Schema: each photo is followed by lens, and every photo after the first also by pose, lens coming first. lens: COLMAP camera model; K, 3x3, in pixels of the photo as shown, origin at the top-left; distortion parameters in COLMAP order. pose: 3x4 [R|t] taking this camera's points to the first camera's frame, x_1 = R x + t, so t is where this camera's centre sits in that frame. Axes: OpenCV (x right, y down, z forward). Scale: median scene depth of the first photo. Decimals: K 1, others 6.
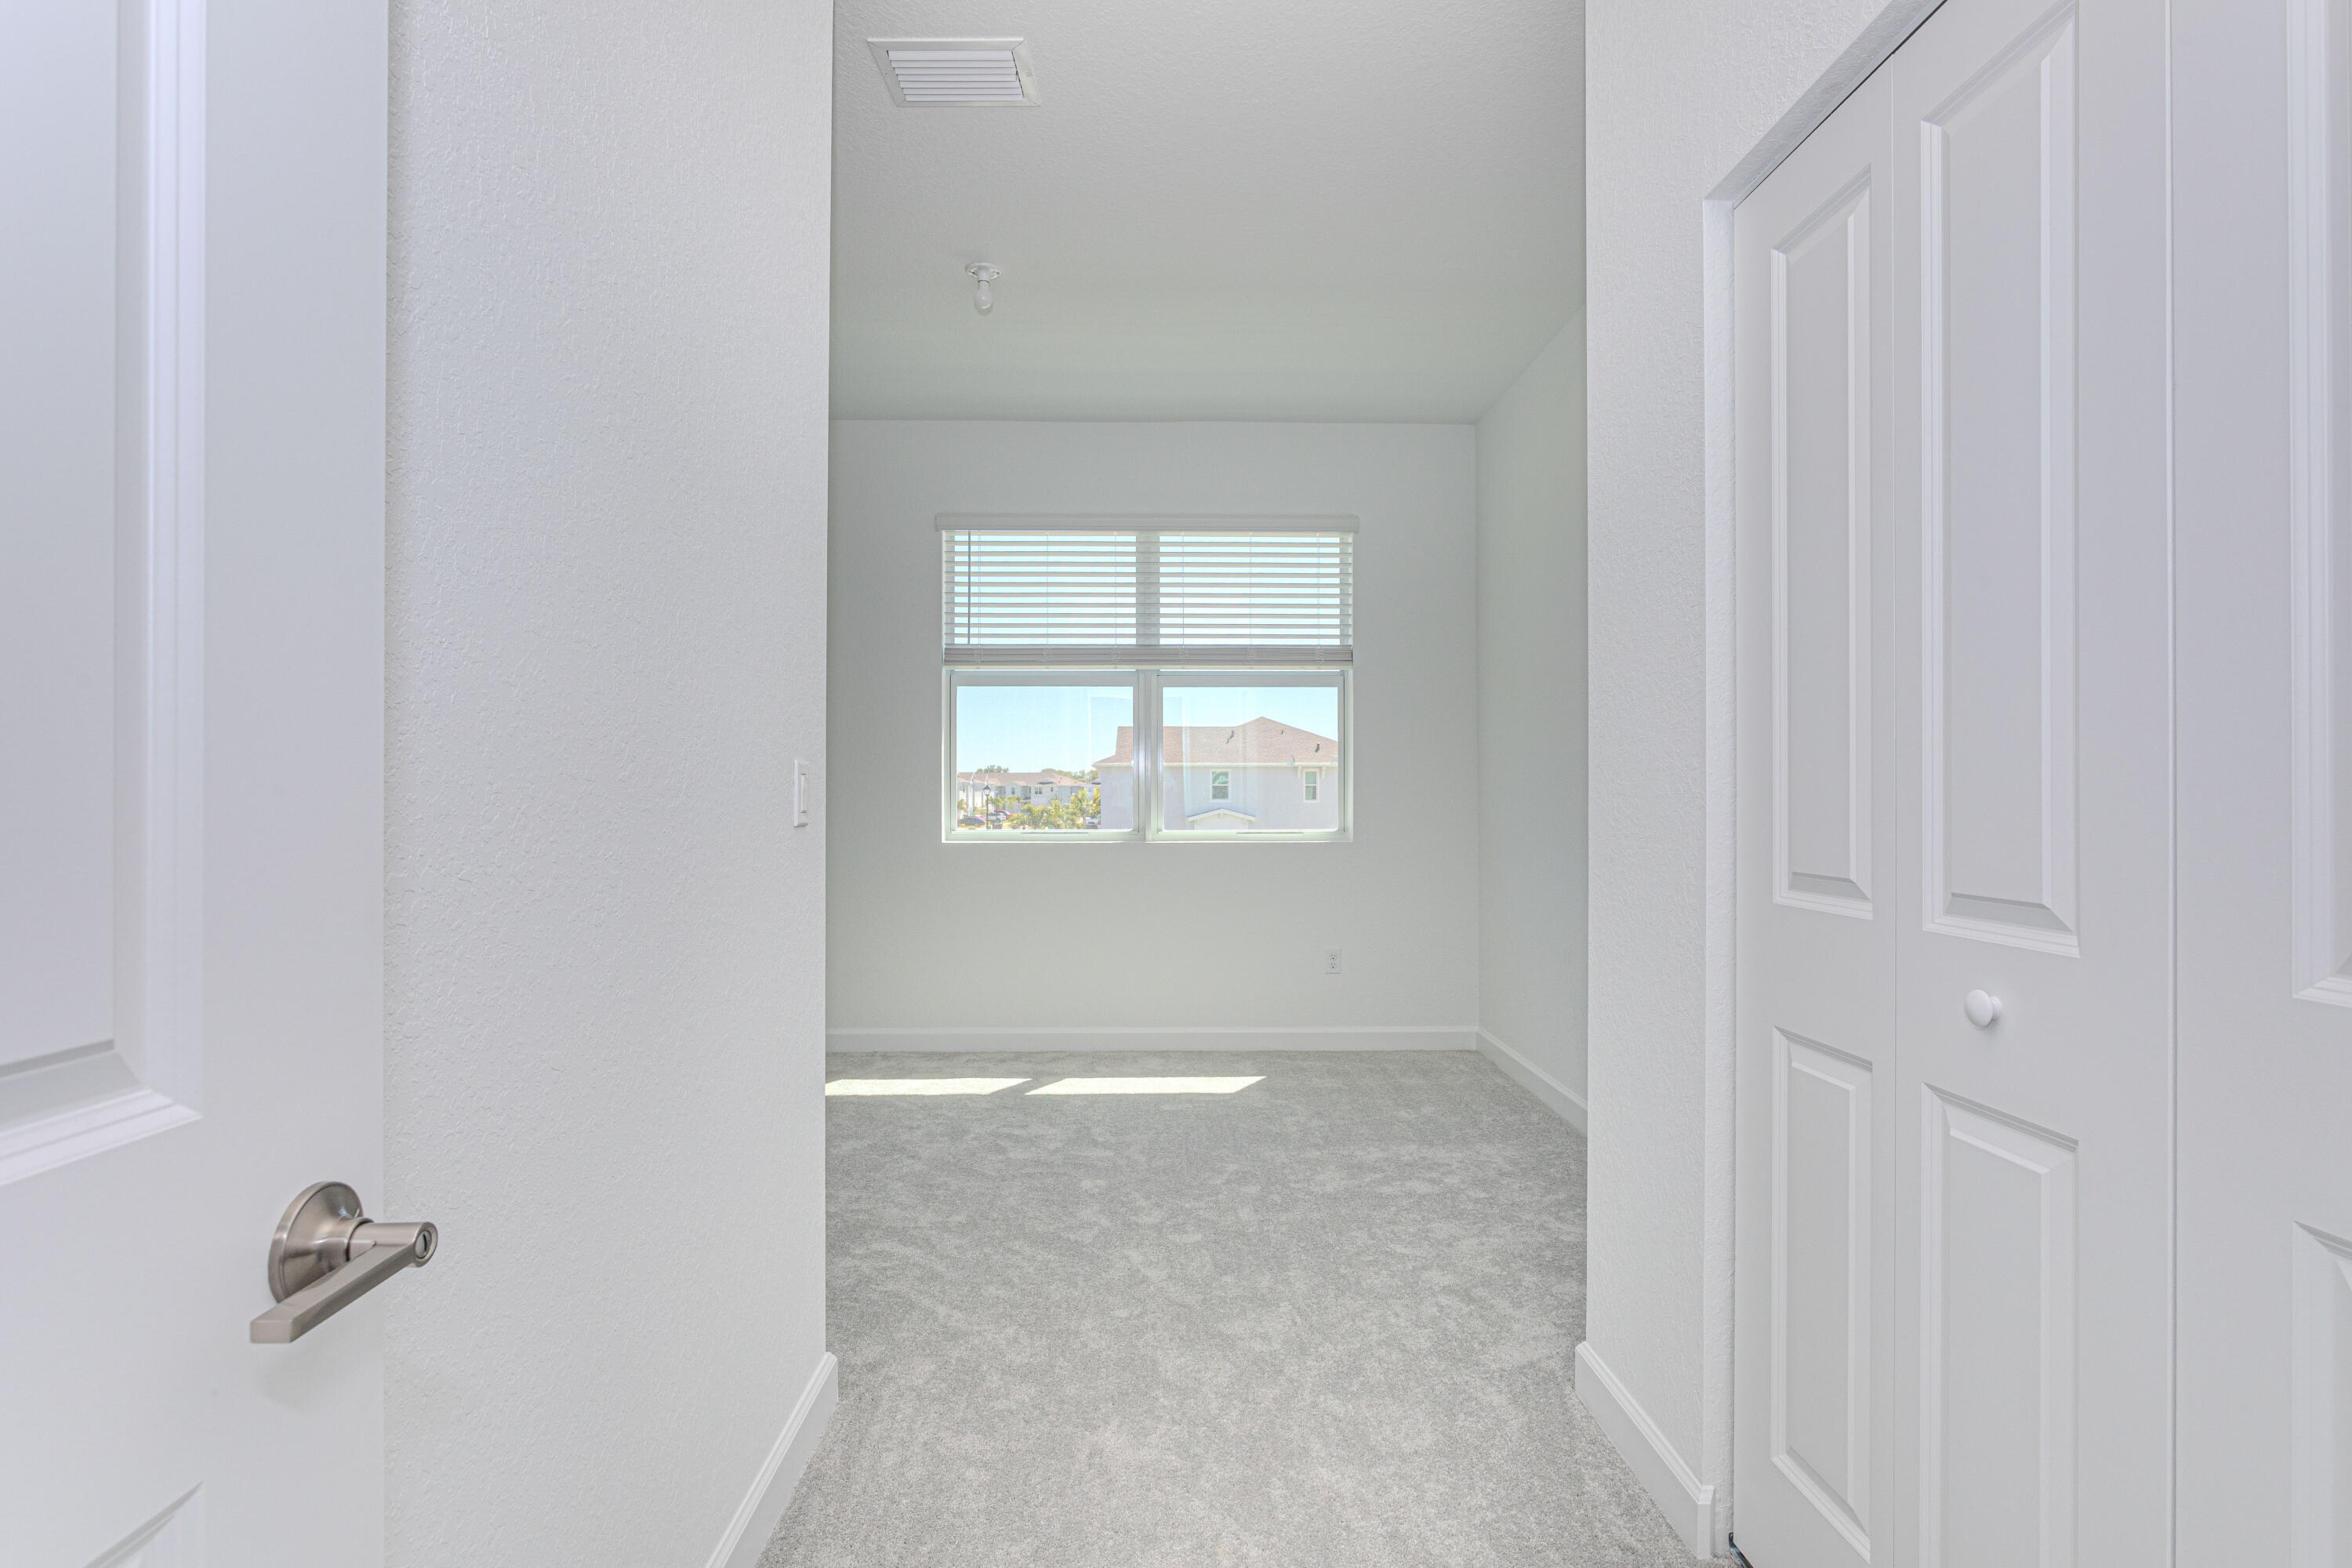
lens RADIAL K [[1175.2, 0, 1200.2], [0, 1175.2, 780.9], [0, 0, 1]] dist [-0.003366, 0.004244]
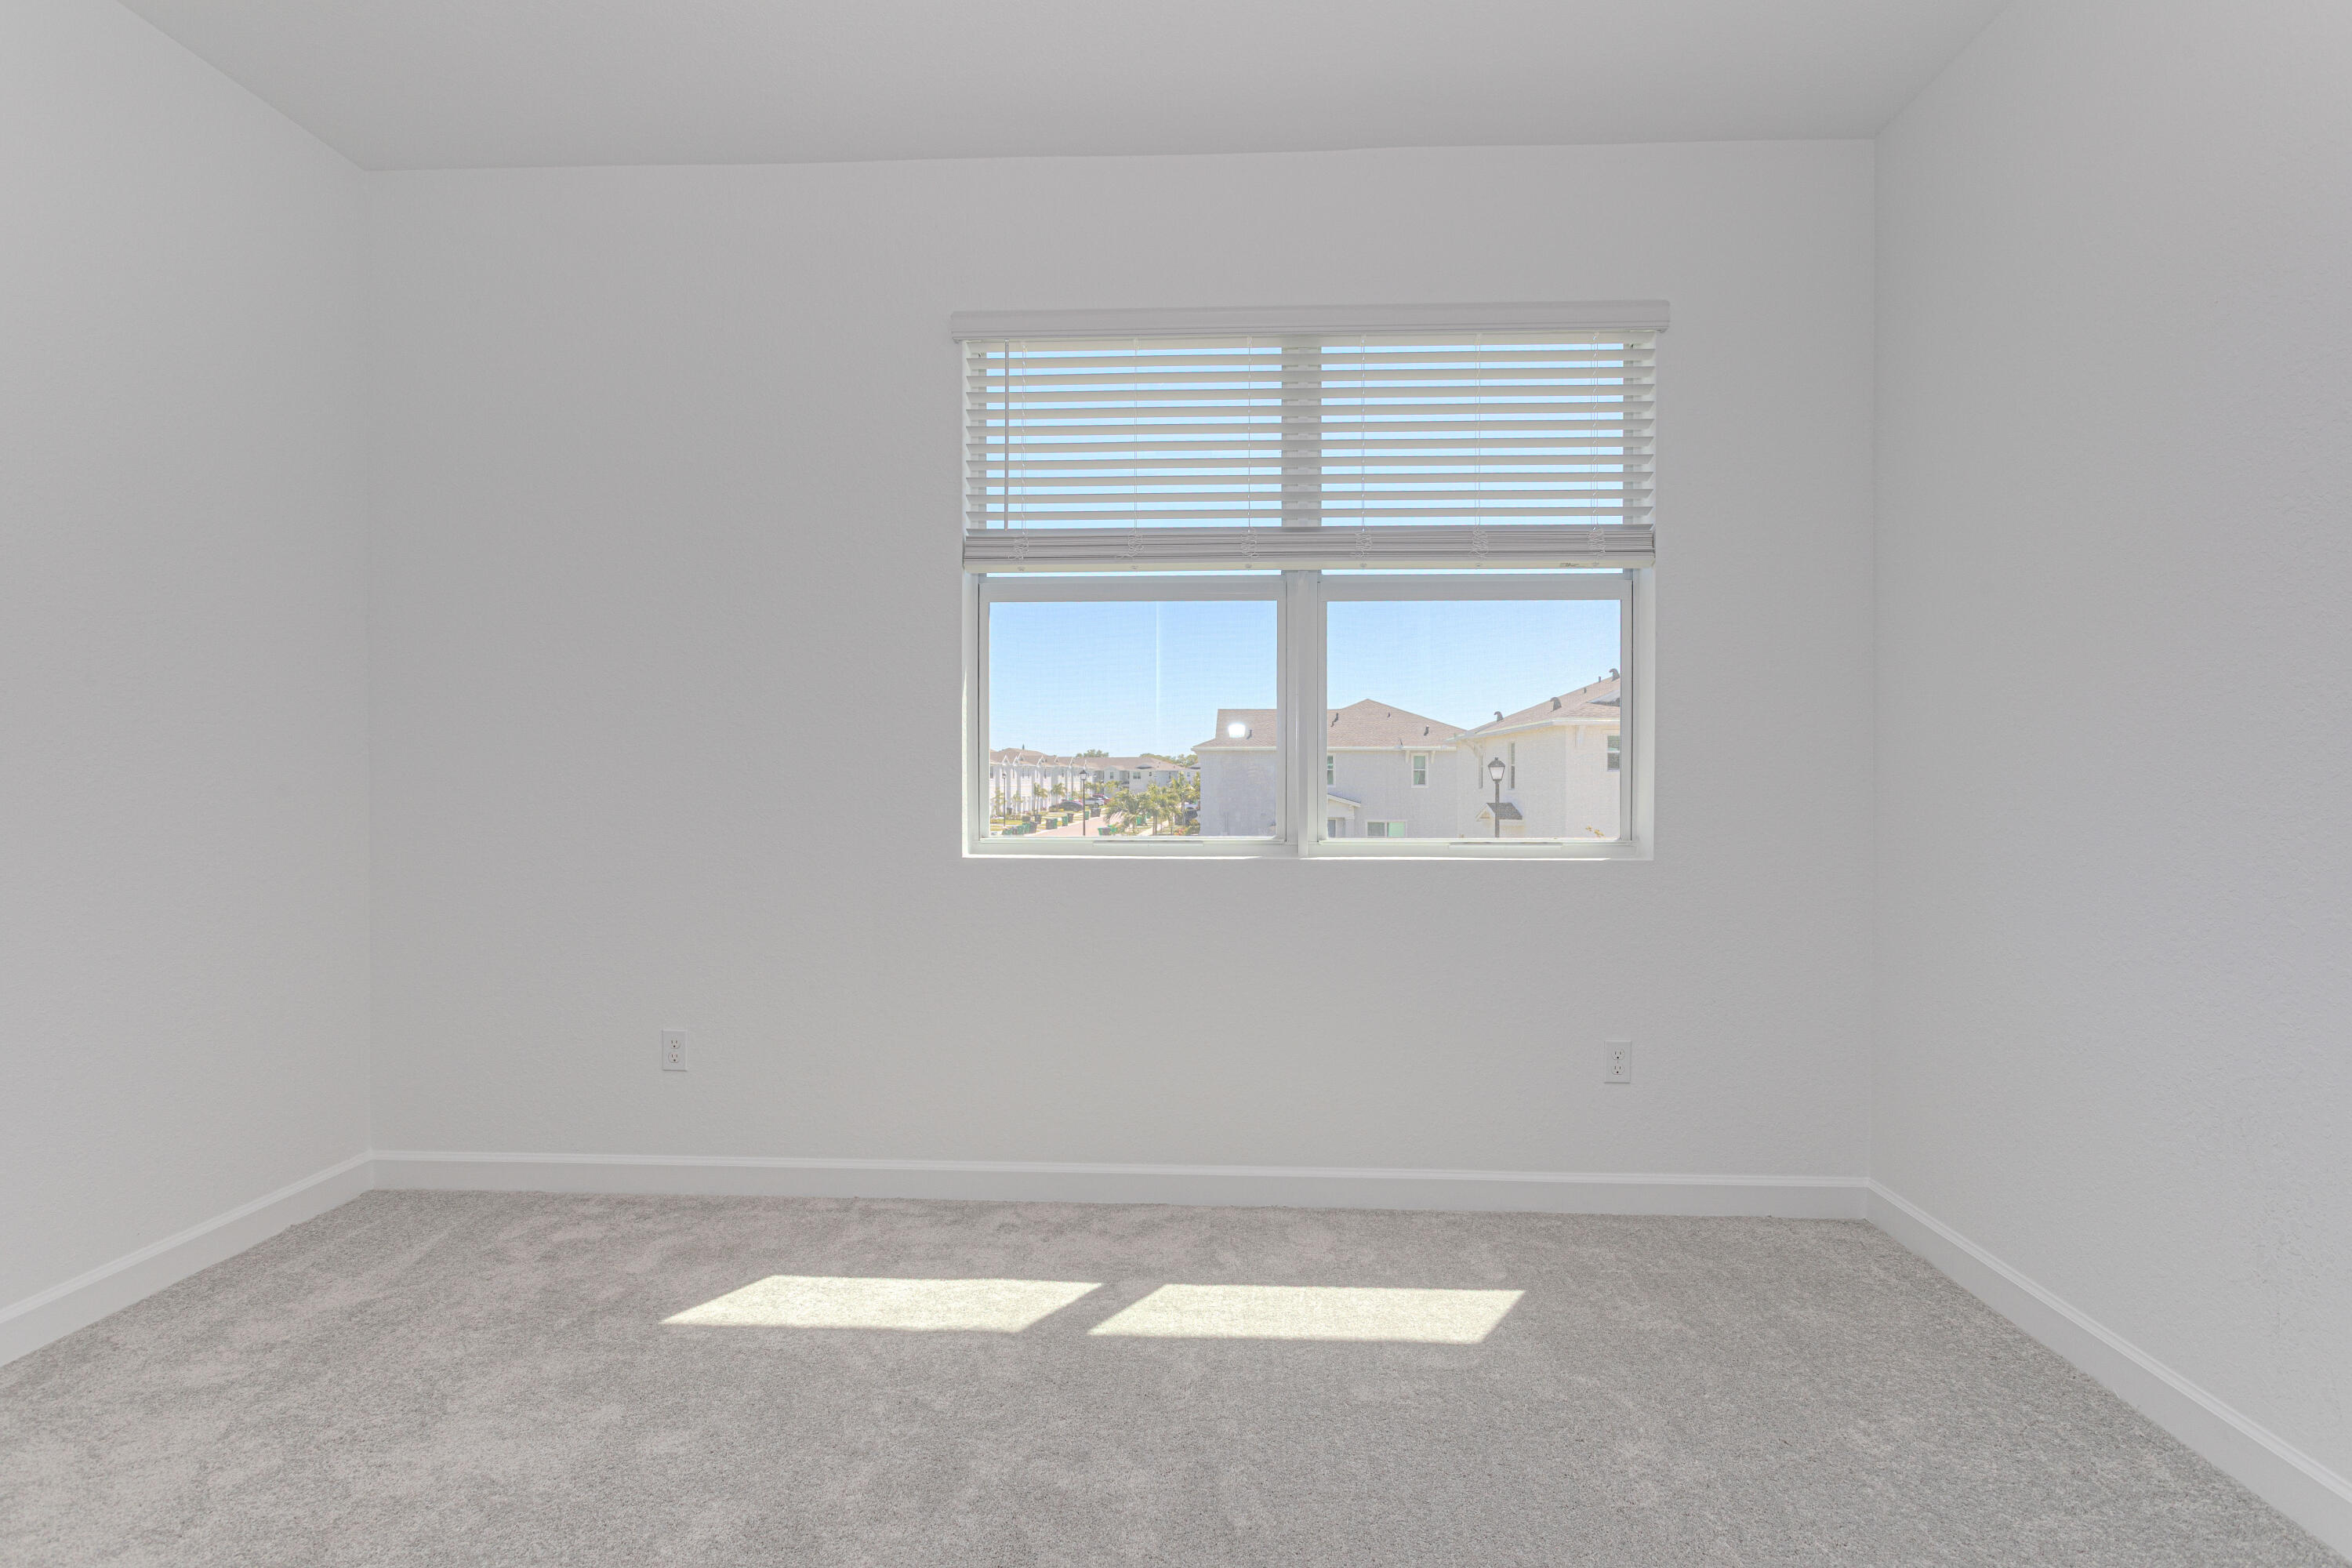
lens RADIAL K [[1175.2, 0, 1190.2], [0, 1175.2, 794.3], [0, 0, 1]] dist [-0.003366, 0.004244]
pose [[0.995767, 0.003310, -0.091857, -0.045507], [-0.001088, 0.999706, 0.024226, 0.005044], [0.091910, -0.024023, 0.995477, 0.394442]]
